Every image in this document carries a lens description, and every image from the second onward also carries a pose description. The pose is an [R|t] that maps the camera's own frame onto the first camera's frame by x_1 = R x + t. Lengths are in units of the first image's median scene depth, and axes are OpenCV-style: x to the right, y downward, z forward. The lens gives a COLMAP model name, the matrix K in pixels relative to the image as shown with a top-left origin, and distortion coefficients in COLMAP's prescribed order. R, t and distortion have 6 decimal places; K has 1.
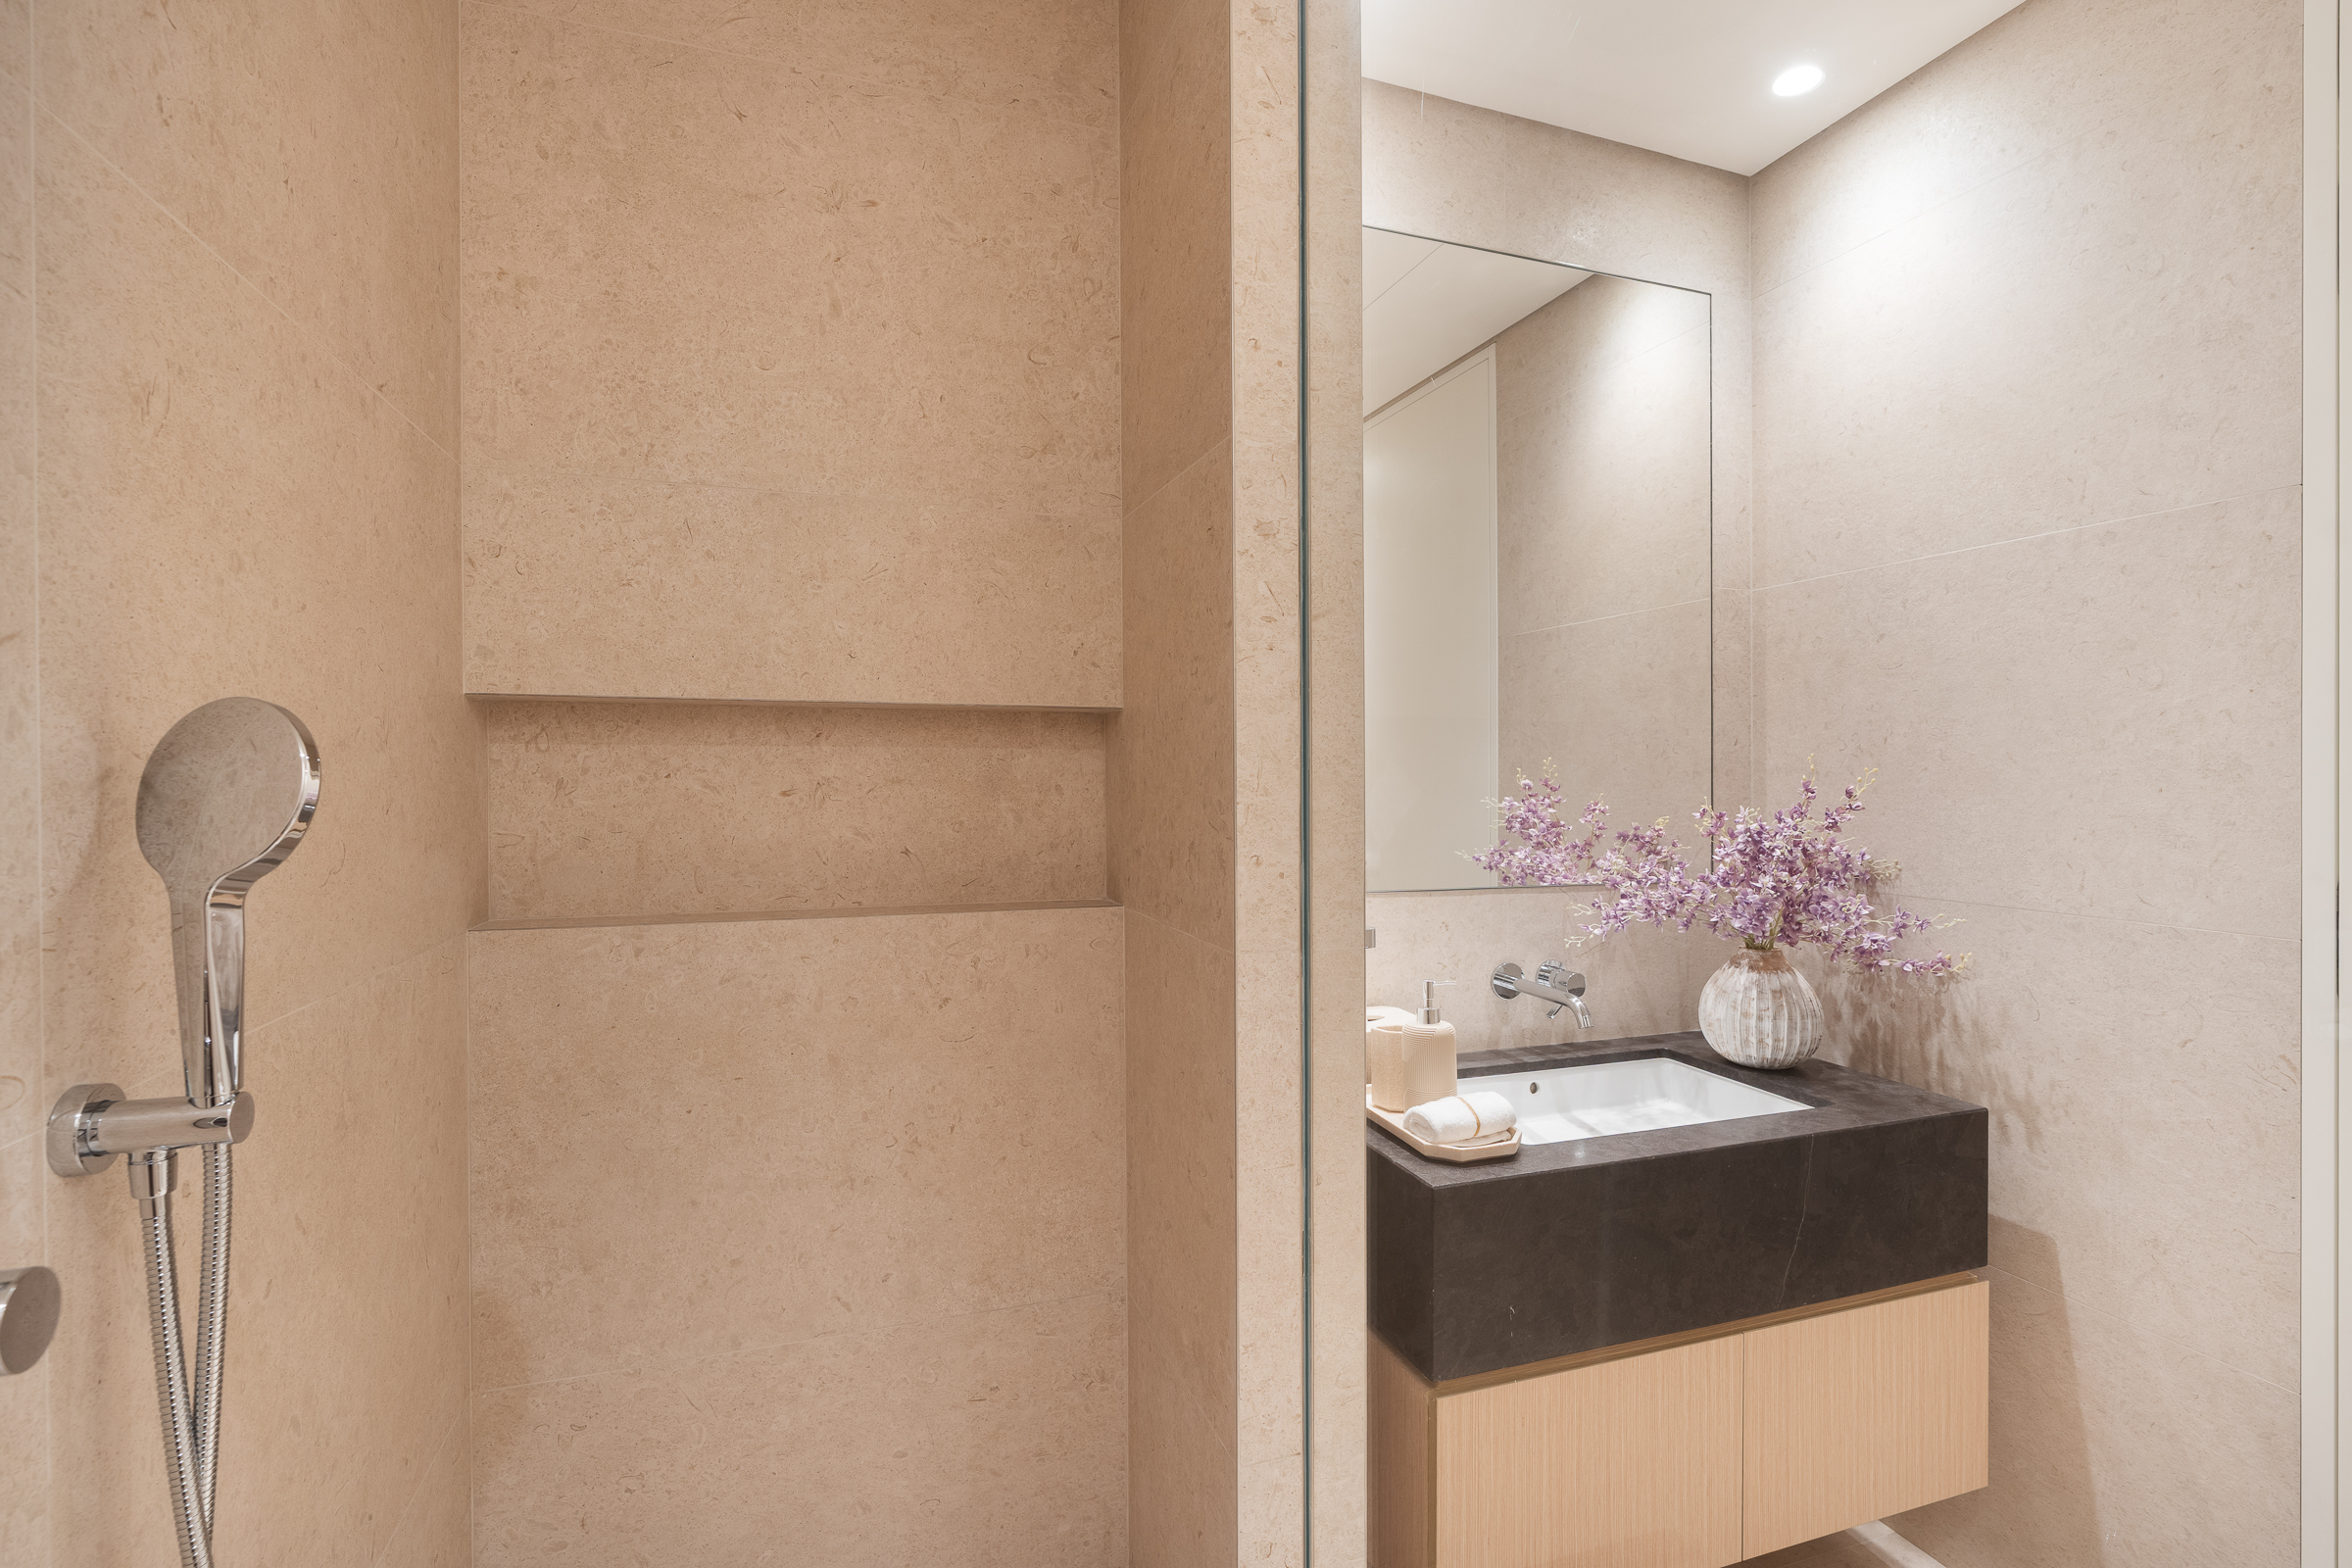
lens RADIAL K [[1087.0, 0, 1180.9], [0, 1087.0, 781.1], [0, 0, 1]] dist [-0.005985, 0.003157]
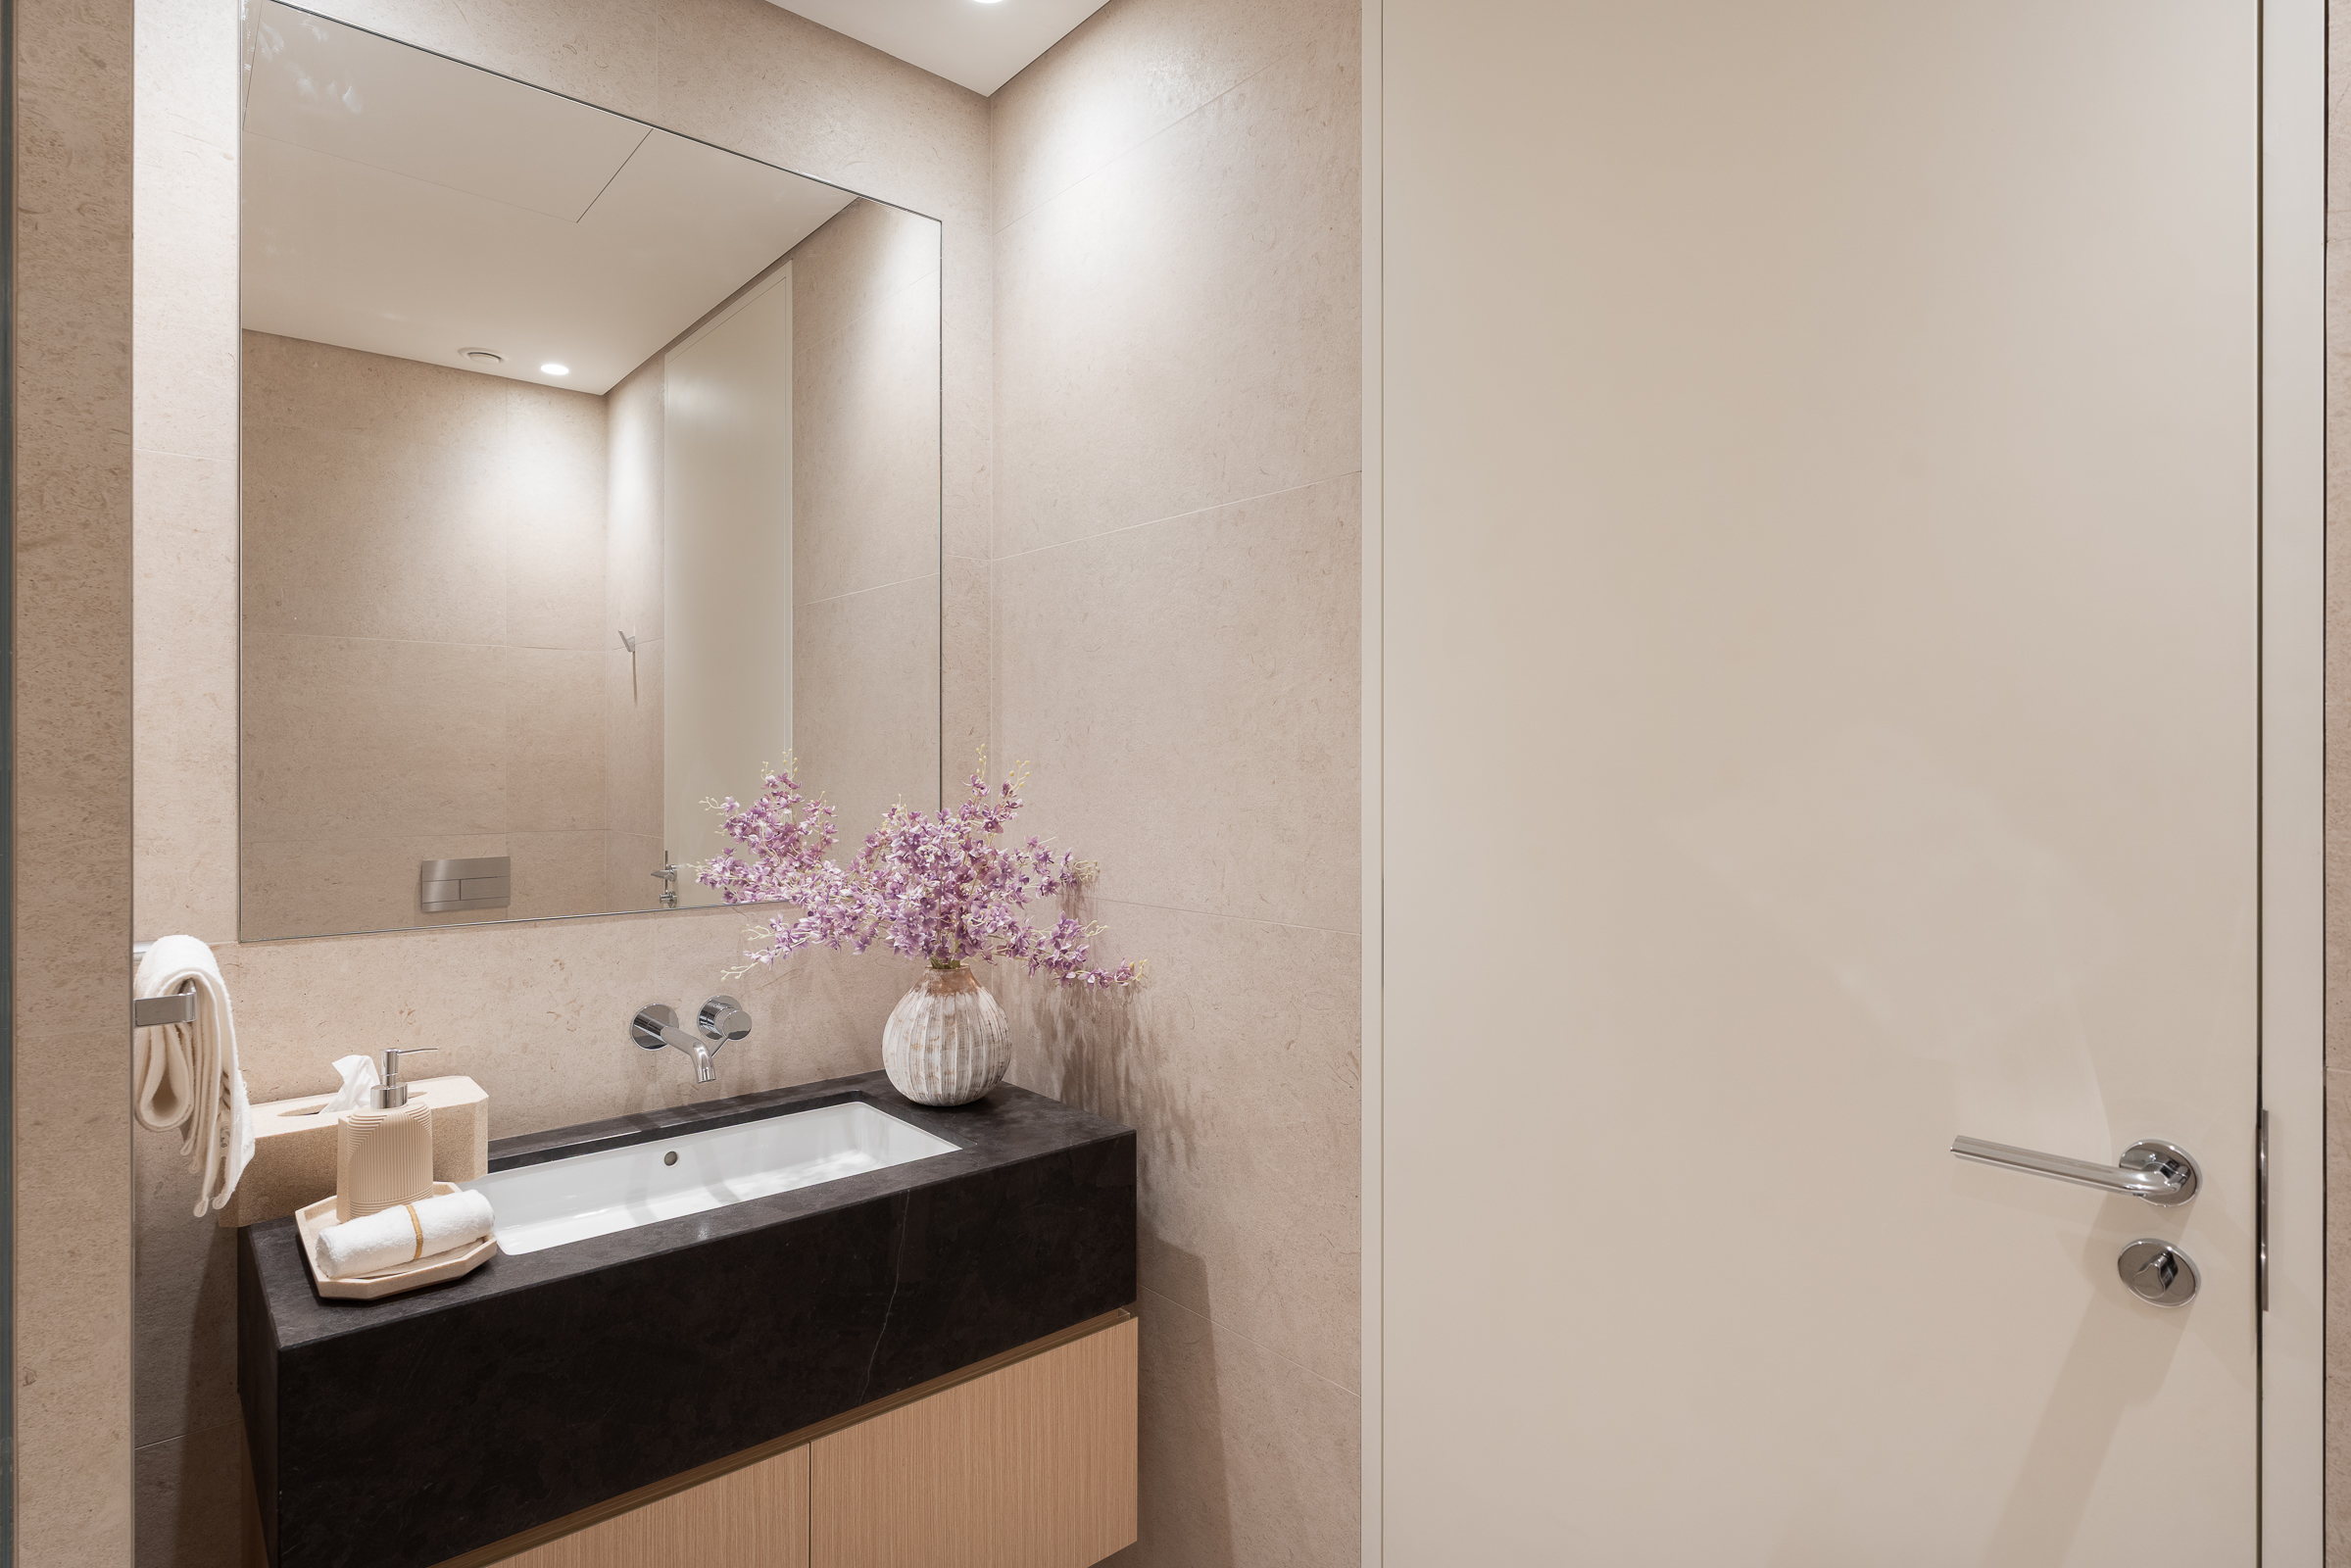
lens RADIAL K [[1205.4, 0, 1162.0], [0, 1205.4, 770.2], [0, 0, 1]] dist [-0.004514, 0.000742]
pose [[0.933692, -0.009217, 0.357959, 0.369903], [0.010056, 0.999949, -0.000483, -0.002373], [-0.357936, 0.004050, 0.933737, 0.033300]]
